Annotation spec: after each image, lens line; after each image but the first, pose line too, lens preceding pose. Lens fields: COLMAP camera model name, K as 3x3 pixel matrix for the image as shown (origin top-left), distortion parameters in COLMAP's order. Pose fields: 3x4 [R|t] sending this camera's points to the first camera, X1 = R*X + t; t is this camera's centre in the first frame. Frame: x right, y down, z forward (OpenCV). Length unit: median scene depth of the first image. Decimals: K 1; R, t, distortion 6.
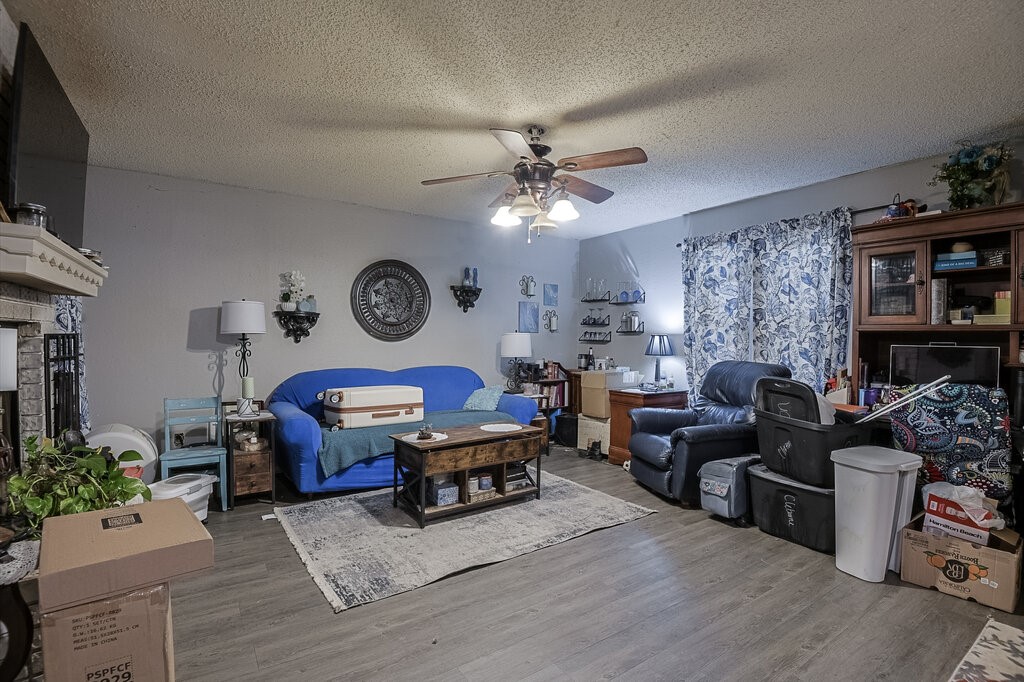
lens RADIAL K [[463.9, 0, 508.0], [0, 463.9, 345.5], [0, 0, 1]] dist [0.026637, -0.032437]
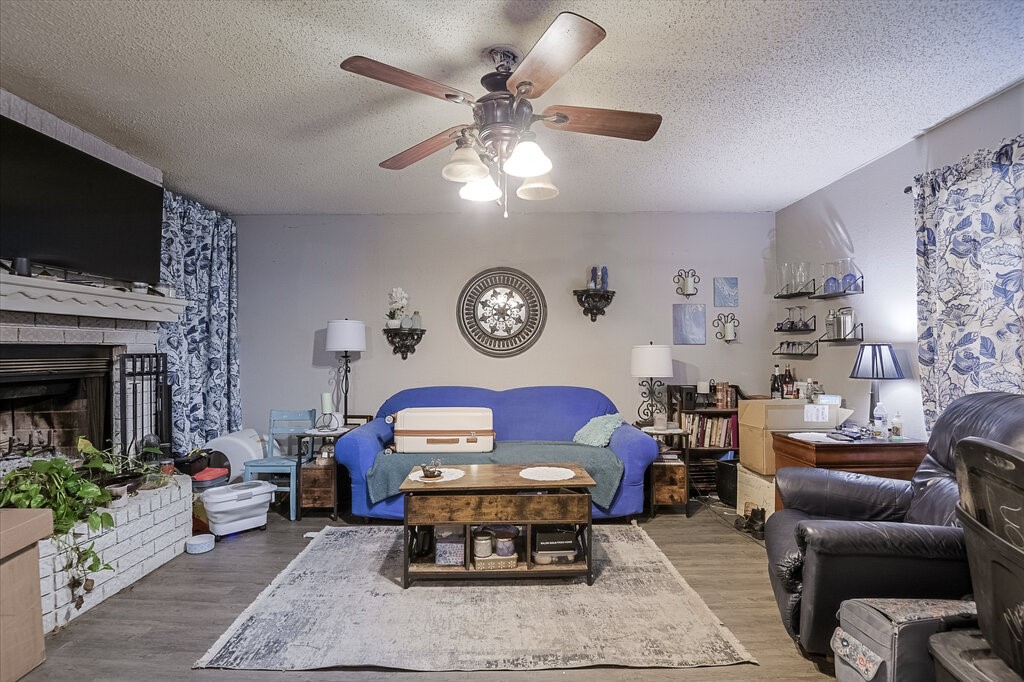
lens RADIAL K [[471.3, 0, 512.0], [0, 471.3, 341.0], [0, 0, 1]] dist [-0.003485, -0.015556]
pose [[0.836645, -0.024325, -0.547206, 0.294059], [0.001922, 0.999138, -0.041477, -0.003157], [0.547743, 0.033650, 0.835970, 0.274198]]
